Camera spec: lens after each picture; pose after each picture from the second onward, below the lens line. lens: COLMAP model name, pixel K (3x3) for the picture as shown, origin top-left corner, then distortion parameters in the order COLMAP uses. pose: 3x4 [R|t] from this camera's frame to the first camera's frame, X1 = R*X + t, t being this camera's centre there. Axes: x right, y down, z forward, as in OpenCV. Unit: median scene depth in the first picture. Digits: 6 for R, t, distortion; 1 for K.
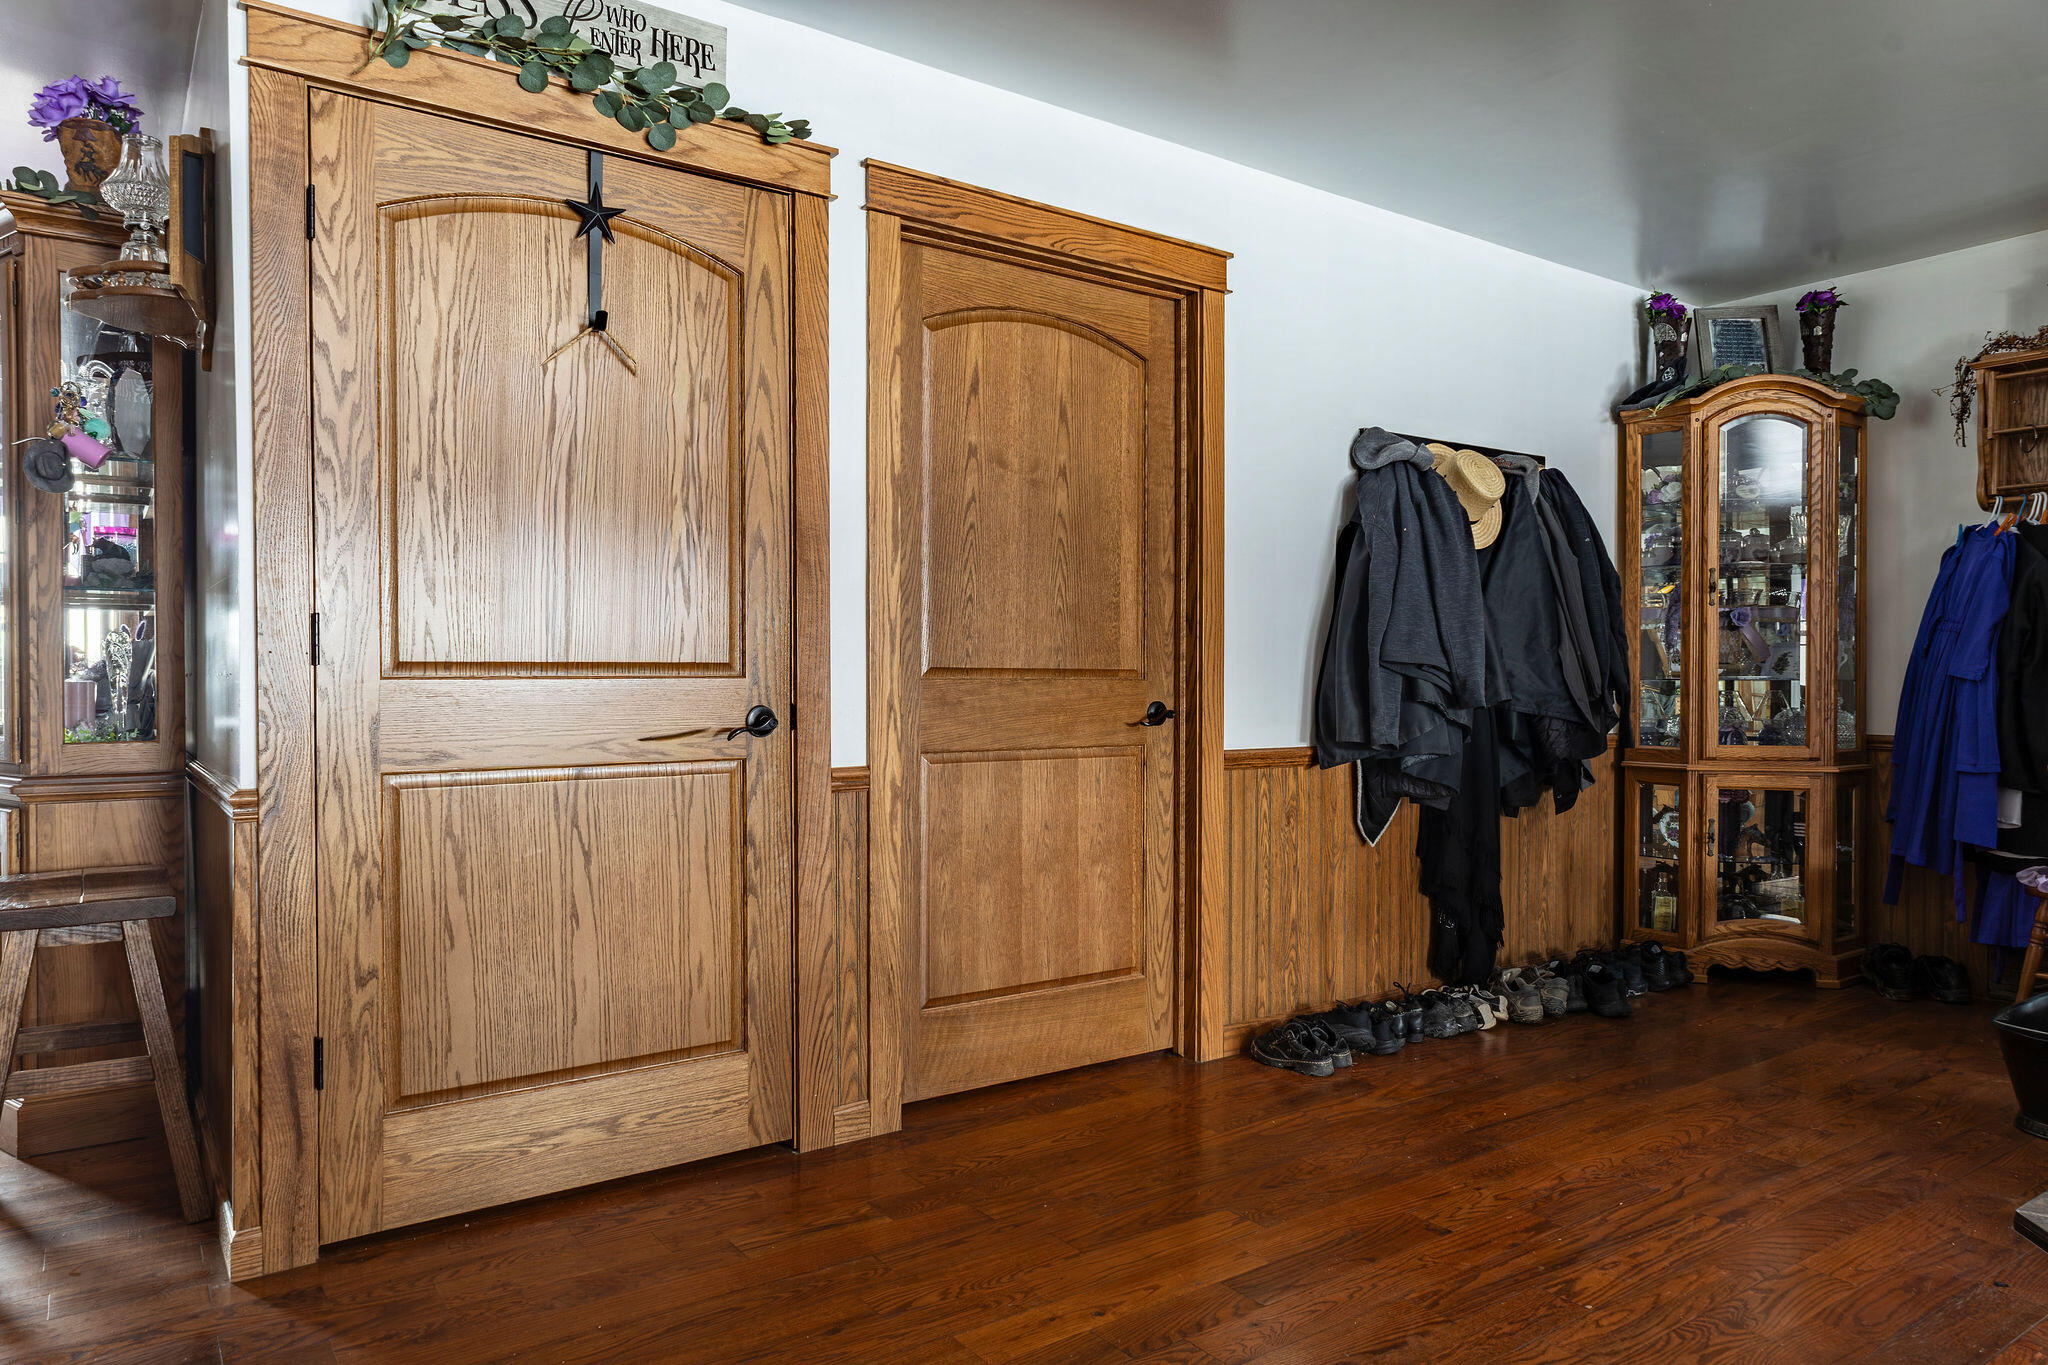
lens RADIAL K [[1326.7, 0, 1018.8], [0, 1326.7, 692.3], [0, 0, 1]] dist [-0.004760, 0.005861]
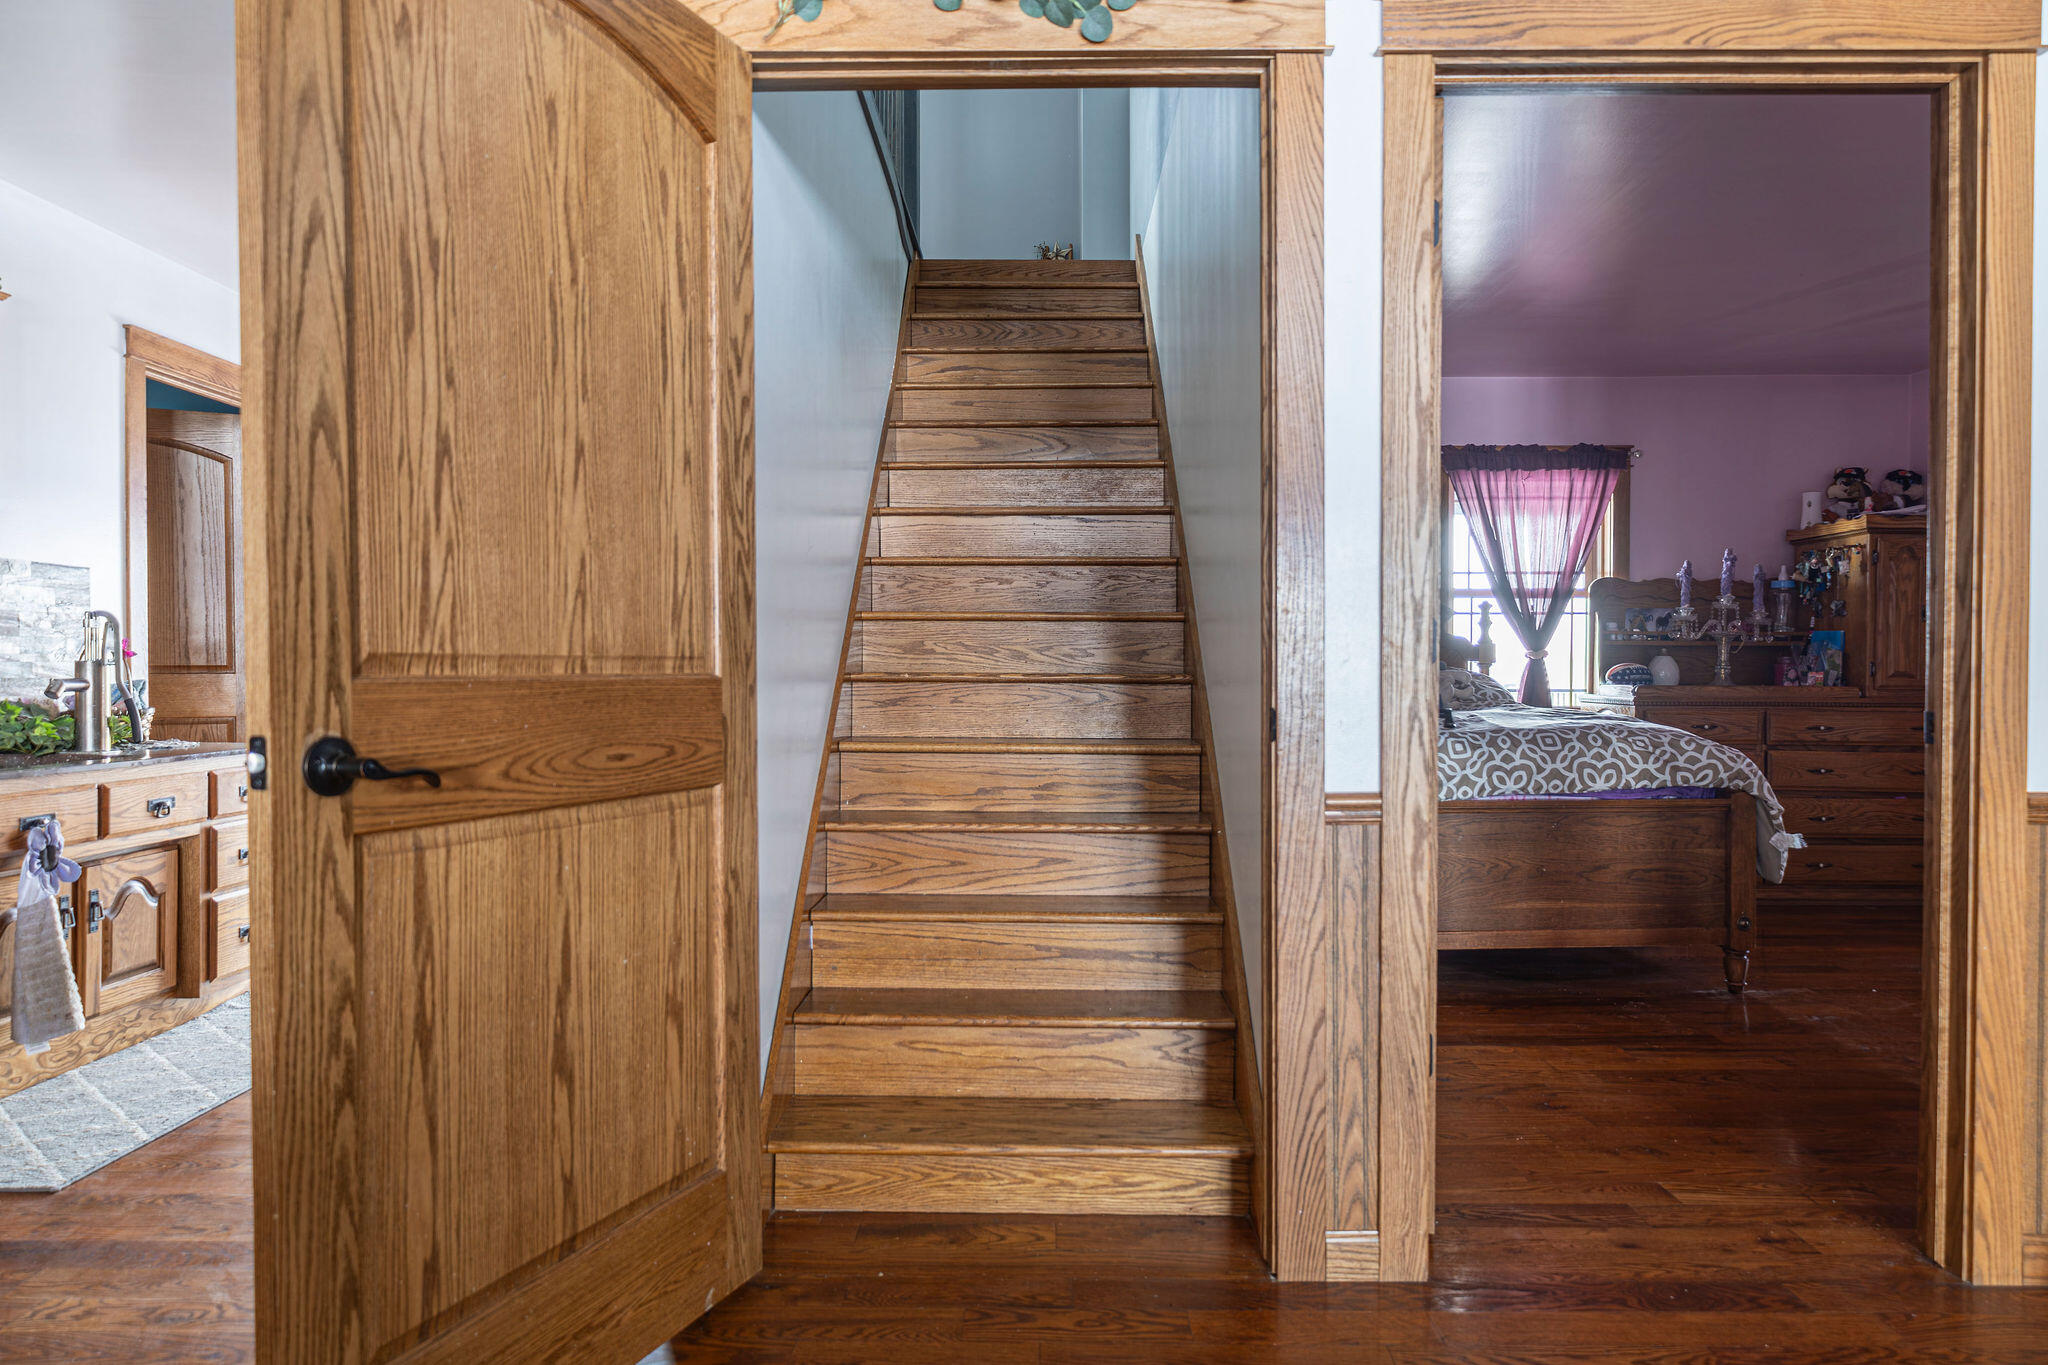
lens RADIAL K [[1326.7, 0, 1043.8], [0, 1326.7, 685.0], [0, 0, 1]] dist [-0.004760, 0.005861]
pose [[0.810922, 0.009232, -0.585081, 0.135908], [-0.006769, 0.999957, 0.006397, -0.007141], [0.585115, -0.001227, 0.810949, 0.214676]]
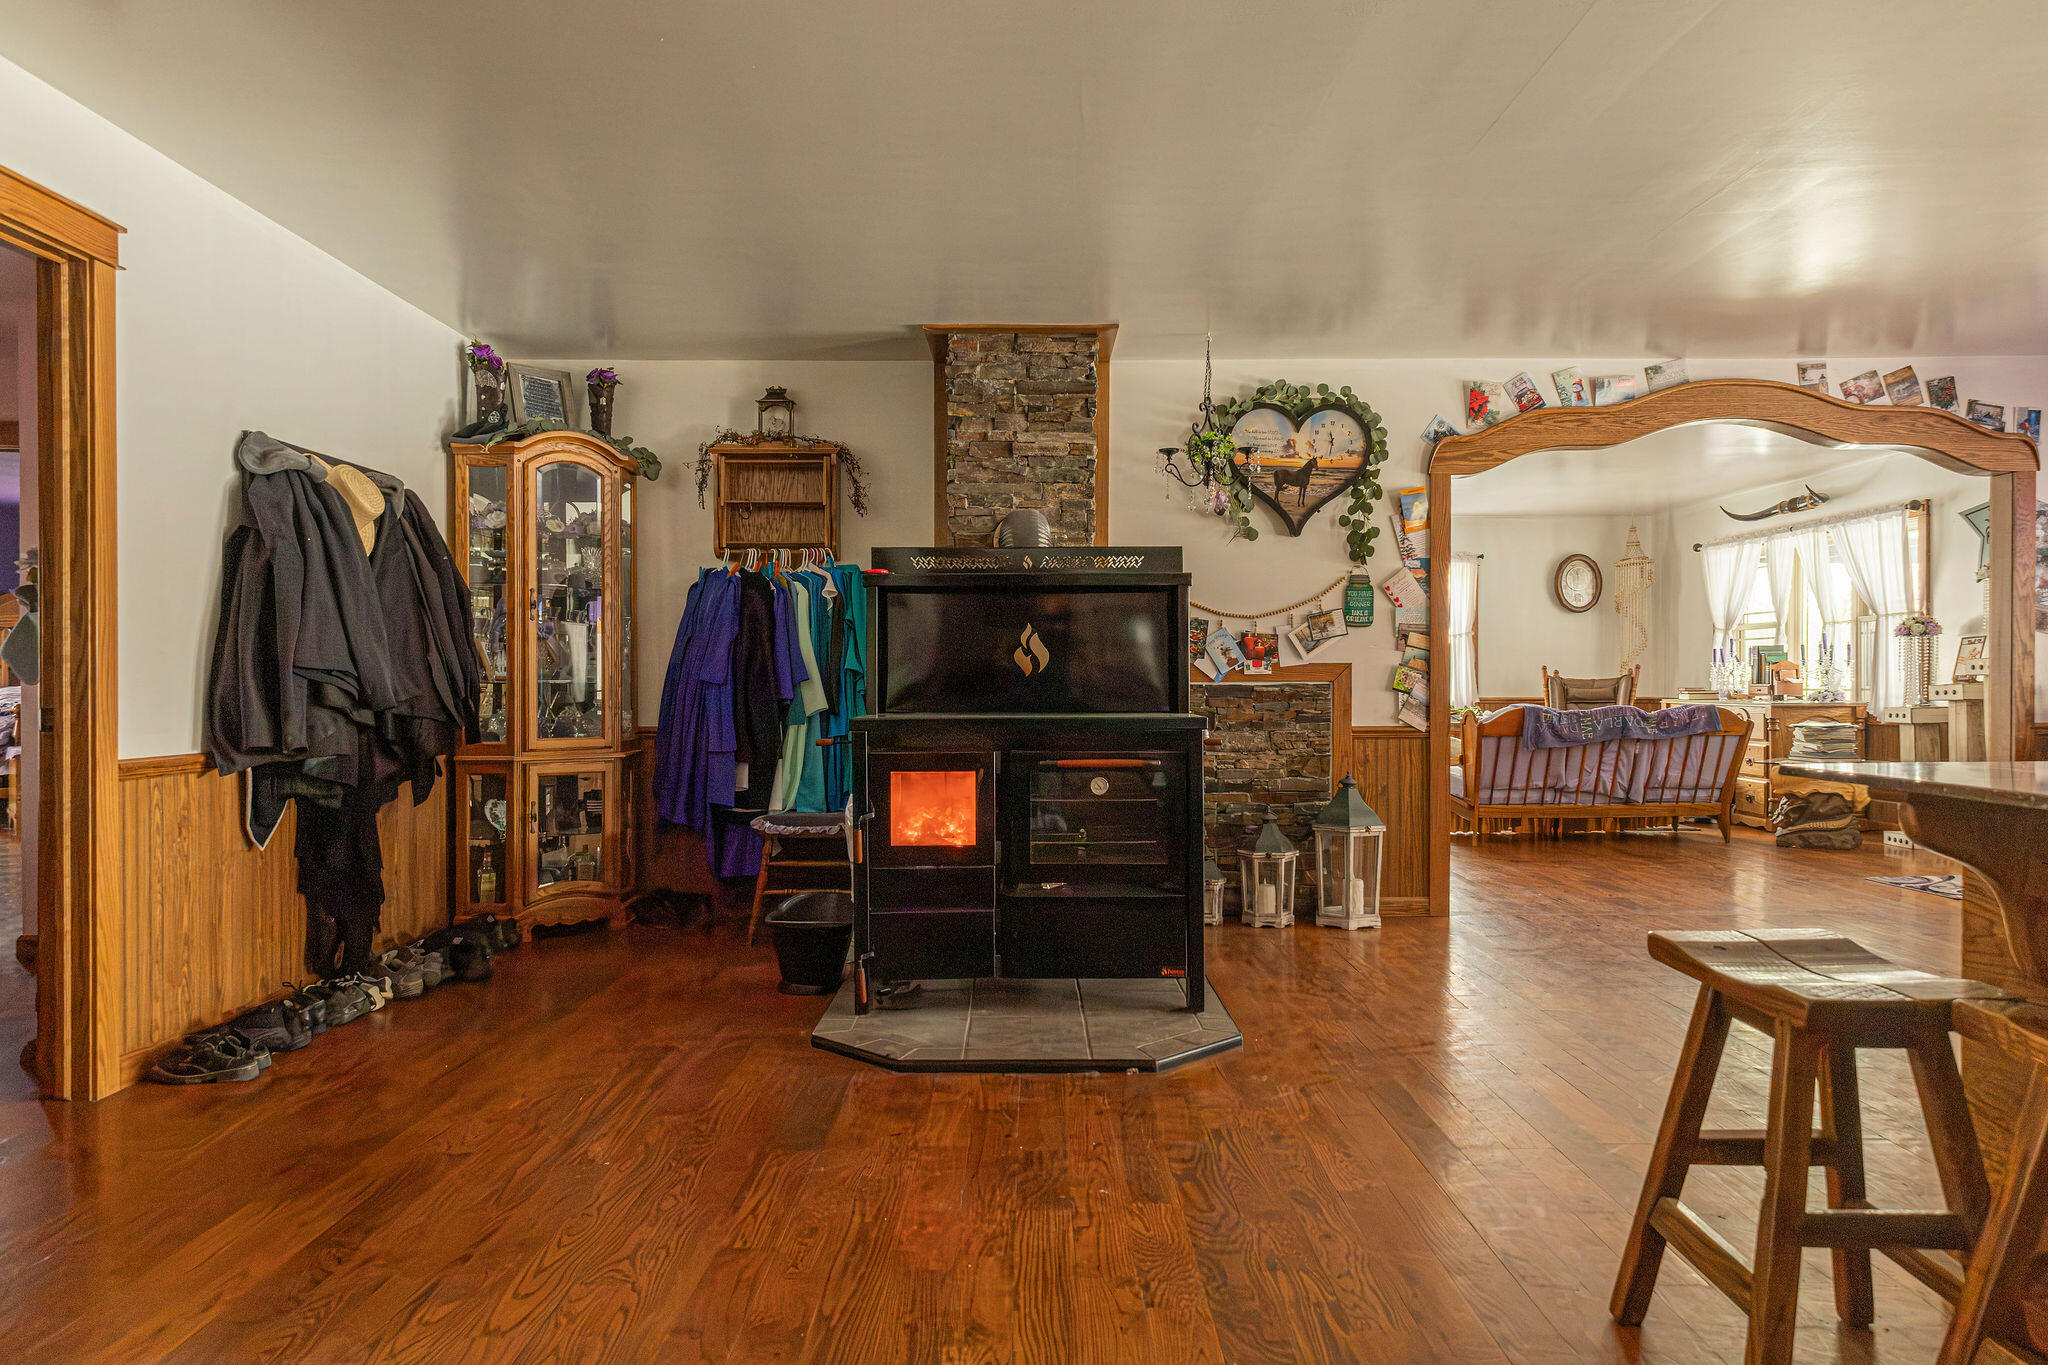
lens RADIAL K [[1326.7, 0, 1029.8], [0, 1326.7, 693.5], [0, 0, 1]] dist [-0.004760, 0.005861]
pose [[0.587111, -0.006678, 0.809479, -0.209928], [0.007031, 0.999970, 0.003150, -0.001330], [-0.809476, 0.003842, 0.587141, -0.059922]]
